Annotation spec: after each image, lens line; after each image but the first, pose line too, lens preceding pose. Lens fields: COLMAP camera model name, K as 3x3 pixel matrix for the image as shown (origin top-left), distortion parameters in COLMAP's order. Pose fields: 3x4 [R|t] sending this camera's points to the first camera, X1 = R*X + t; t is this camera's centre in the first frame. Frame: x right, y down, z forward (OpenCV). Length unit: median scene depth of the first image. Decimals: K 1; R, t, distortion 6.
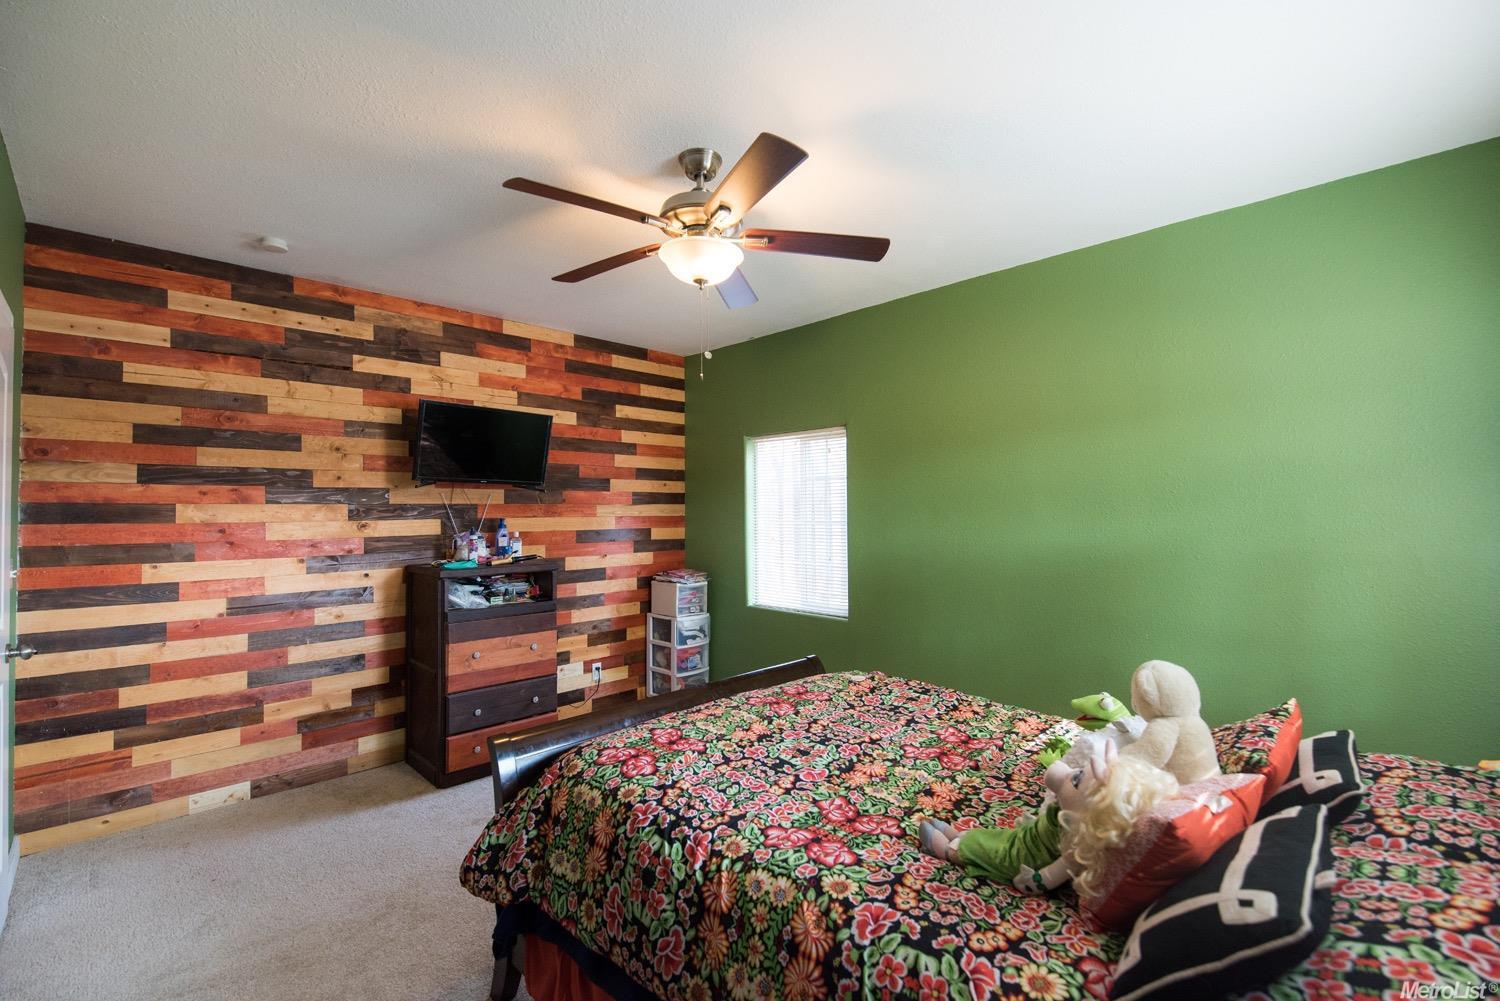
lens RADIAL K [[646.2, 0, 748.2], [0, 646.2, 496.1], [0, 0, 1]] dist [0.000949, 0.000036]
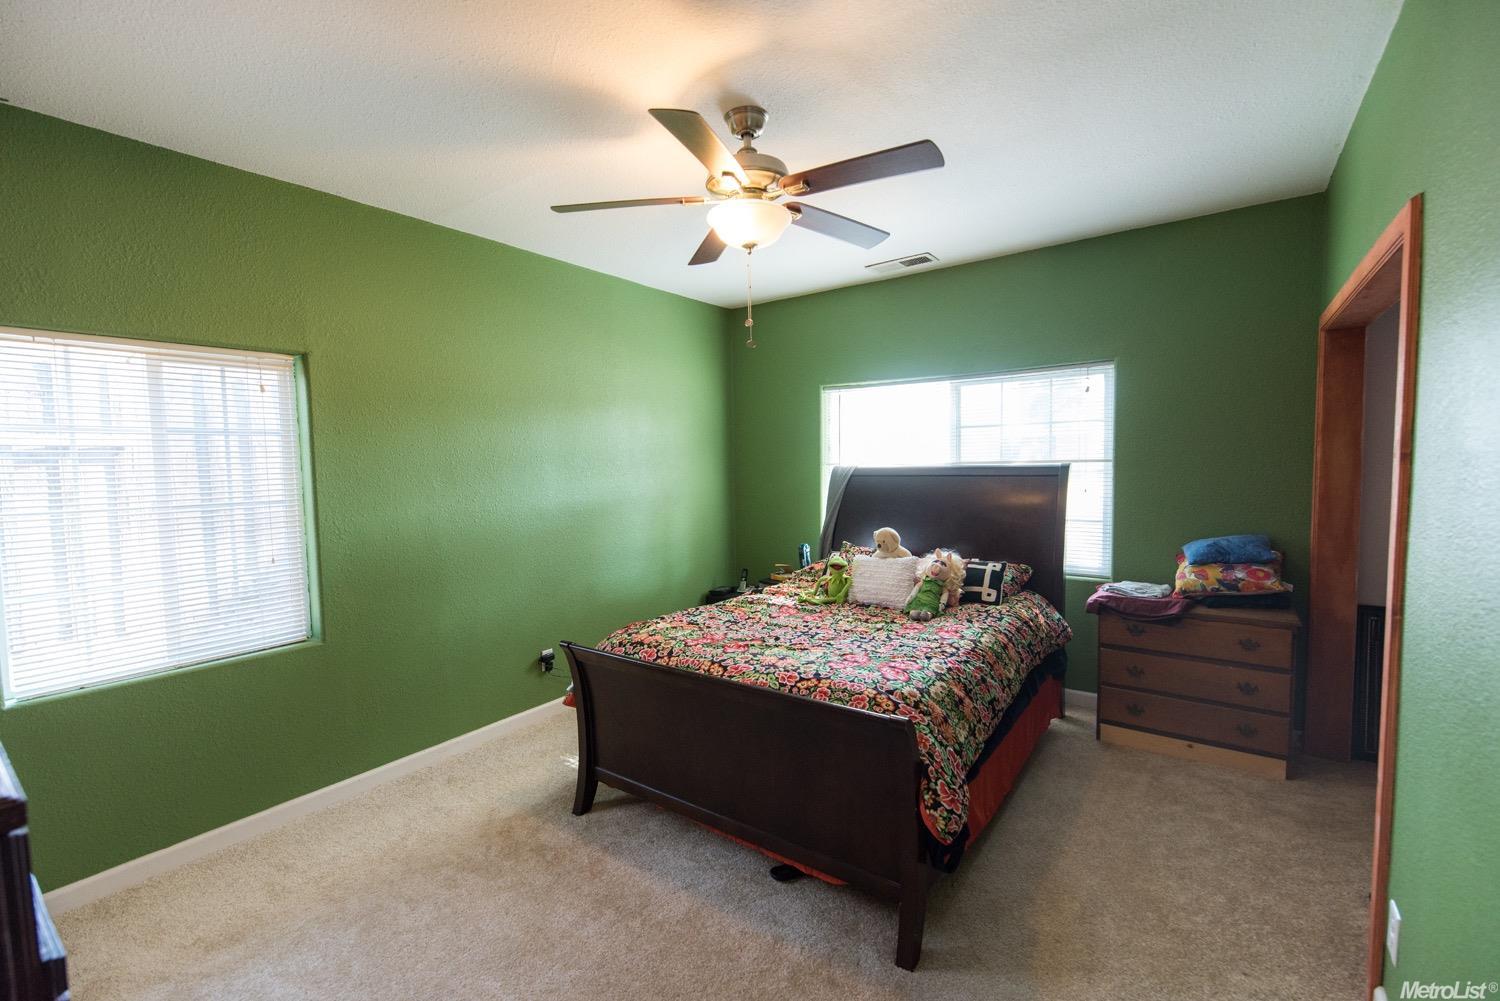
lens RADIAL K [[646.2, 0, 746.9], [0, 646.2, 509.3], [0, 0, 1]] dist [0.000949, 0.000036]
pose [[-0.181574, -0.057995, 0.981666, -1.435929], [-0.005279, 0.998303, 0.058001, 0.019387], [-0.983363, 0.005349, -0.181572, 1.600219]]
